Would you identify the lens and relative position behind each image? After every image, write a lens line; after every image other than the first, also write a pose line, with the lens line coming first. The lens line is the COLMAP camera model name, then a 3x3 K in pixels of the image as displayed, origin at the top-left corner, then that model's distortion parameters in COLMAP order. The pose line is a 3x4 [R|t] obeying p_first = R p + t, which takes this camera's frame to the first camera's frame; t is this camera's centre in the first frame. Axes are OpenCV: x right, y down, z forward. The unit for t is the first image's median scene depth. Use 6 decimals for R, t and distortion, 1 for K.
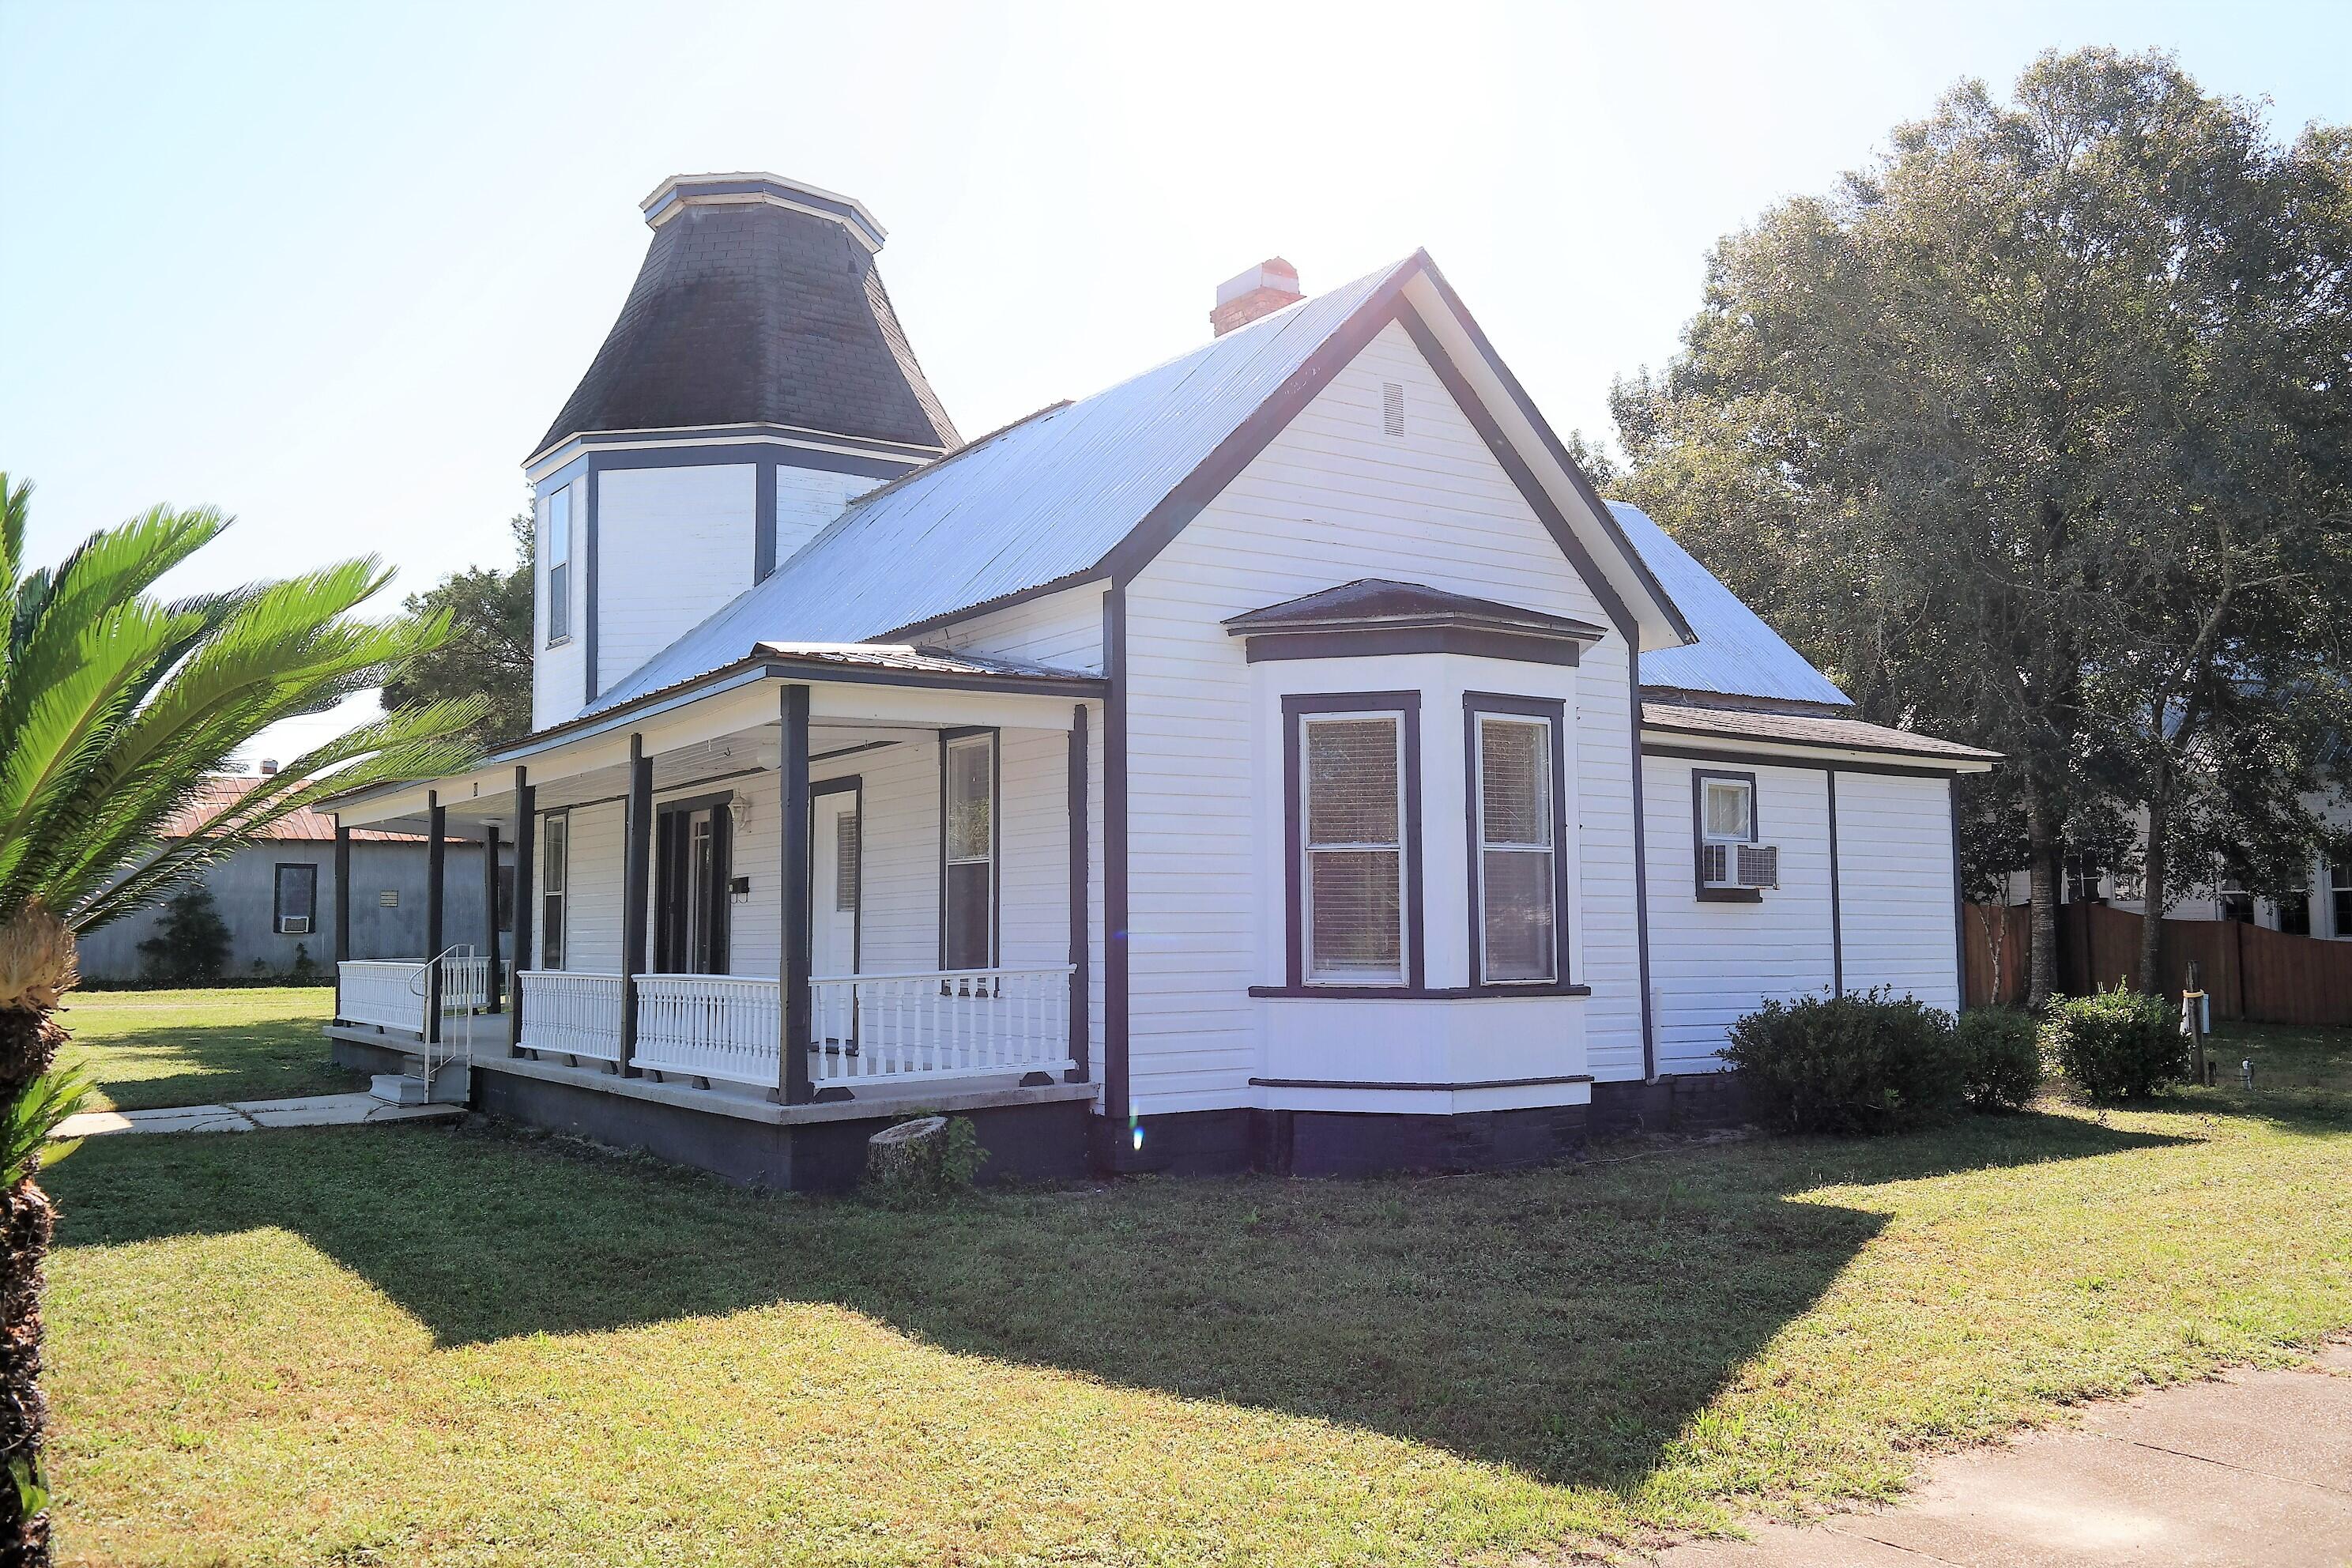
lens RADIAL K [[1891.0, 0, 1177.2], [0, 1891.0, 771.5], [0, 0, 1]] dist [-0.003640, 0.005999]
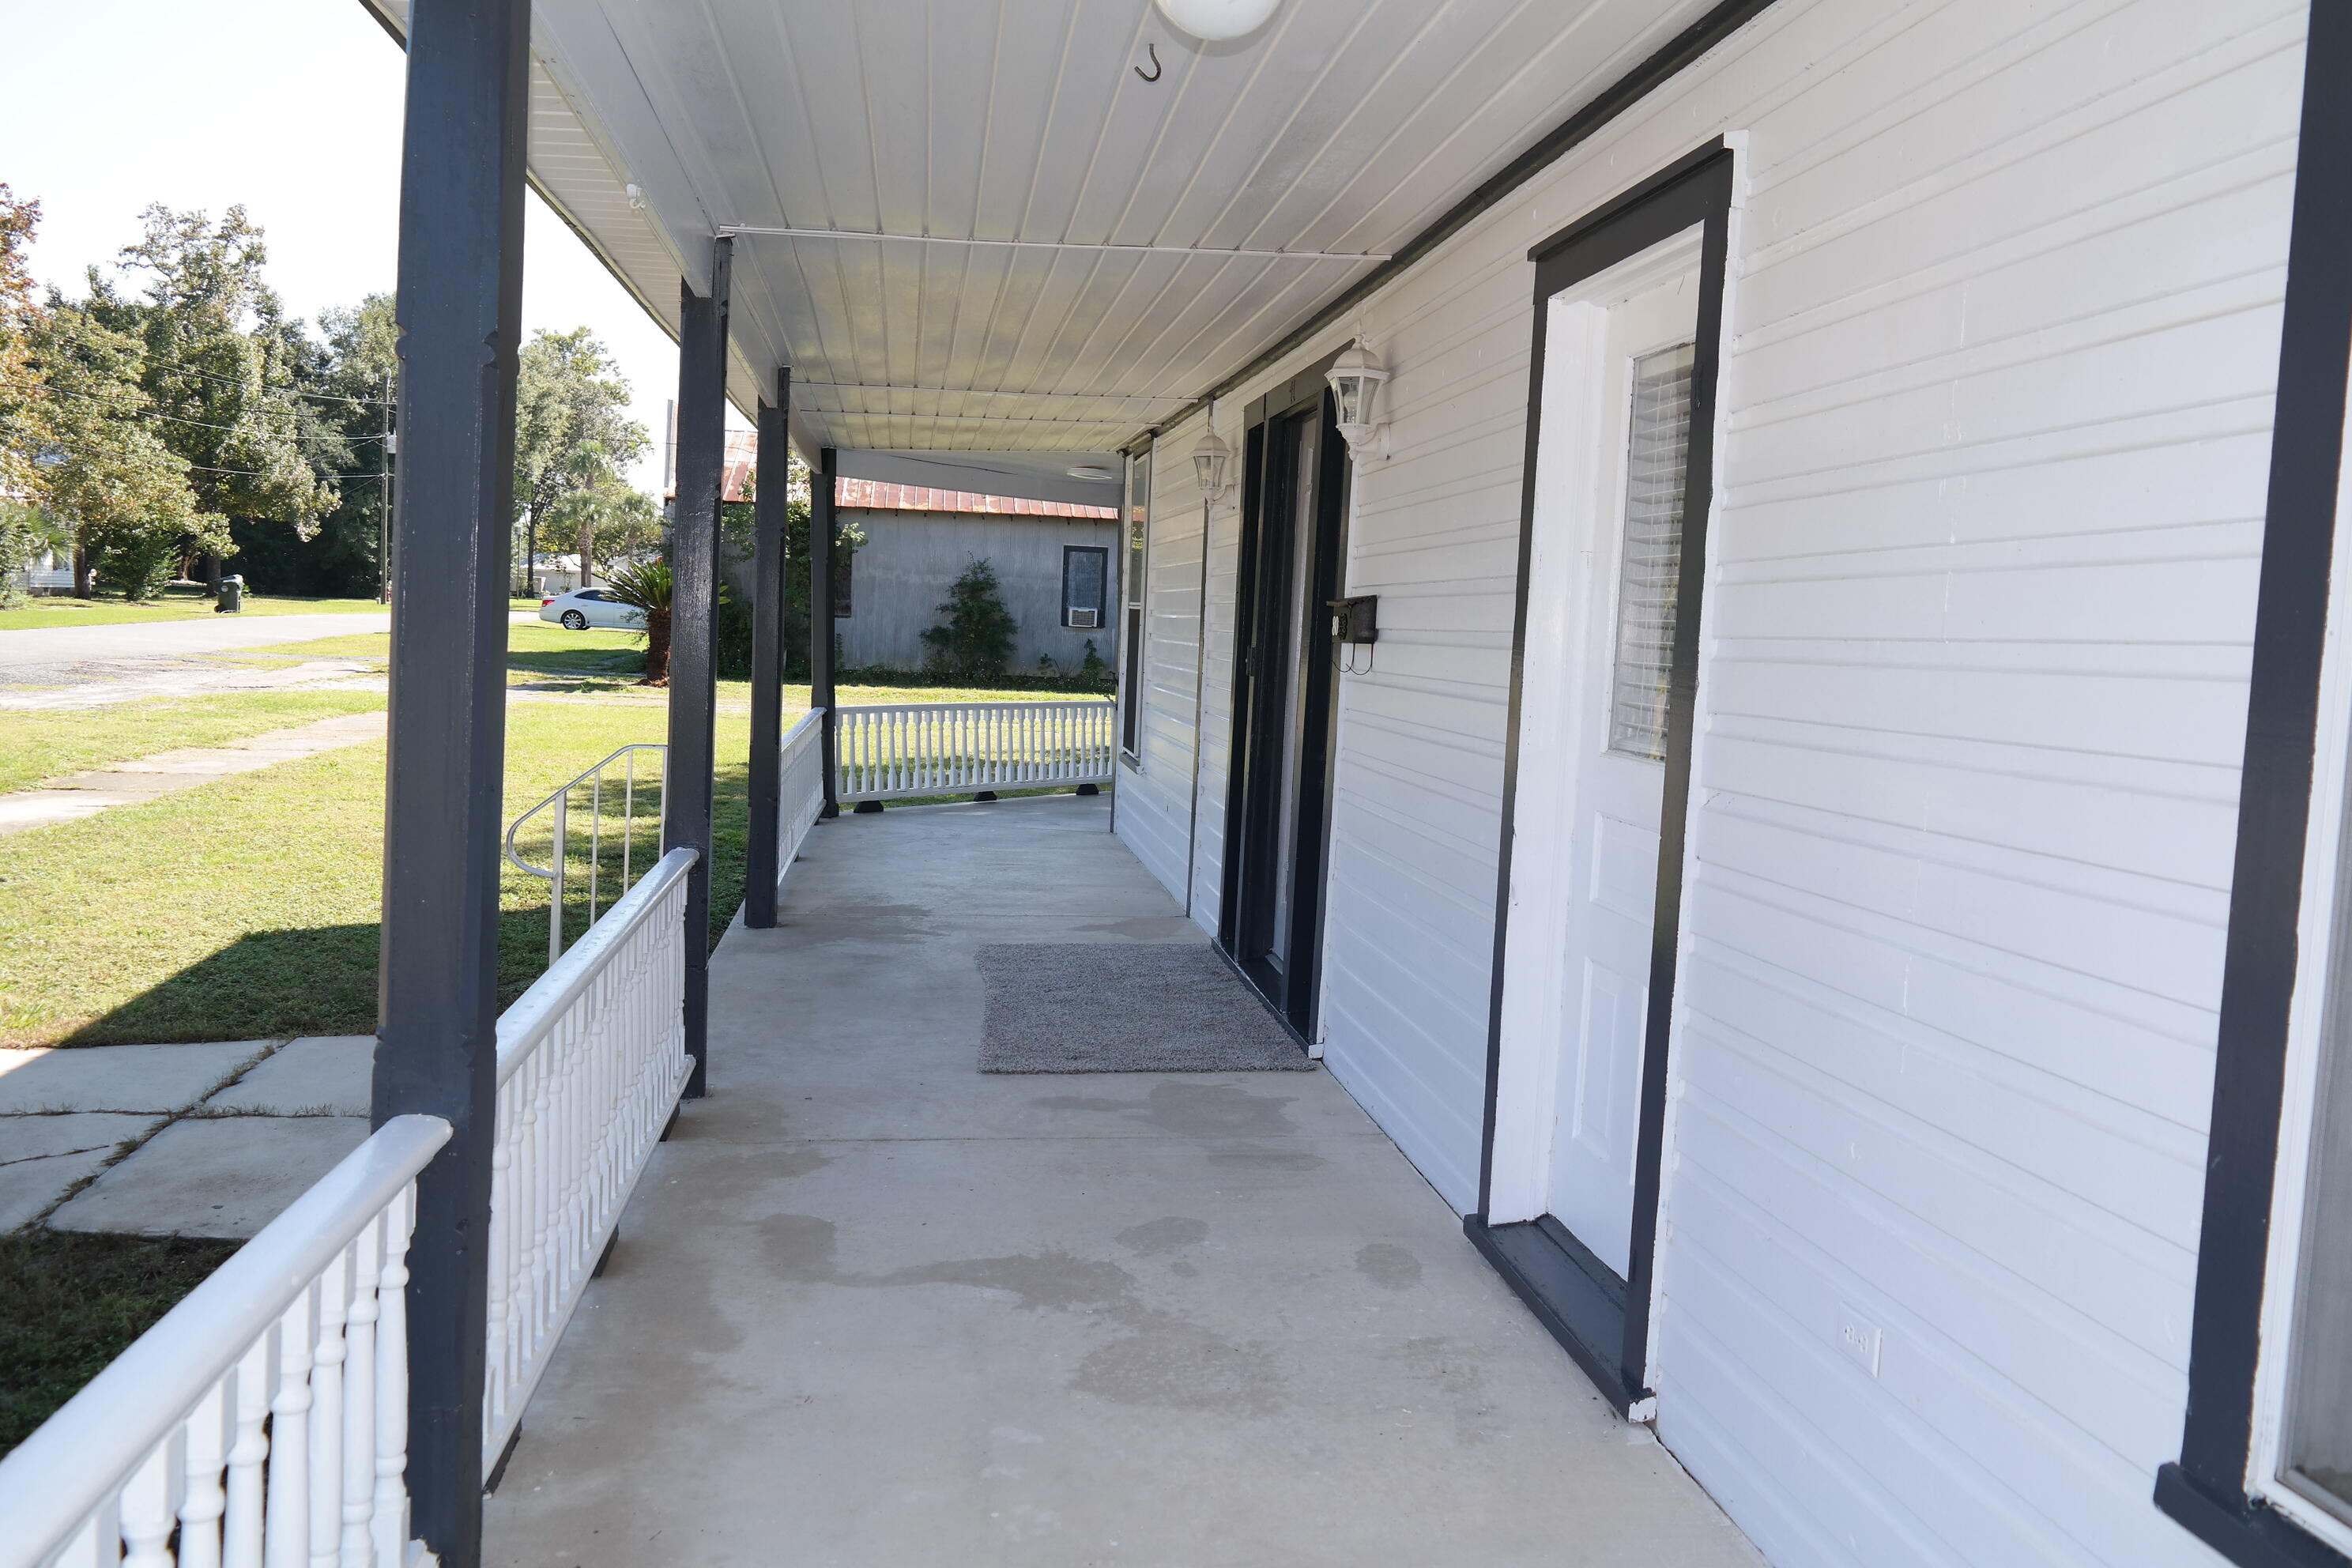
lens RADIAL K [[1891.0, 0, 1175.7], [0, 1891.0, 779.3], [0, 0, 1]] dist [-0.003640, 0.005999]
pose [[0.893350, 0.080772, -0.442042, -0.121478], [-0.008201, 0.986479, 0.163681, 0.037223], [0.449286, -0.142600, 0.881934, 0.763253]]
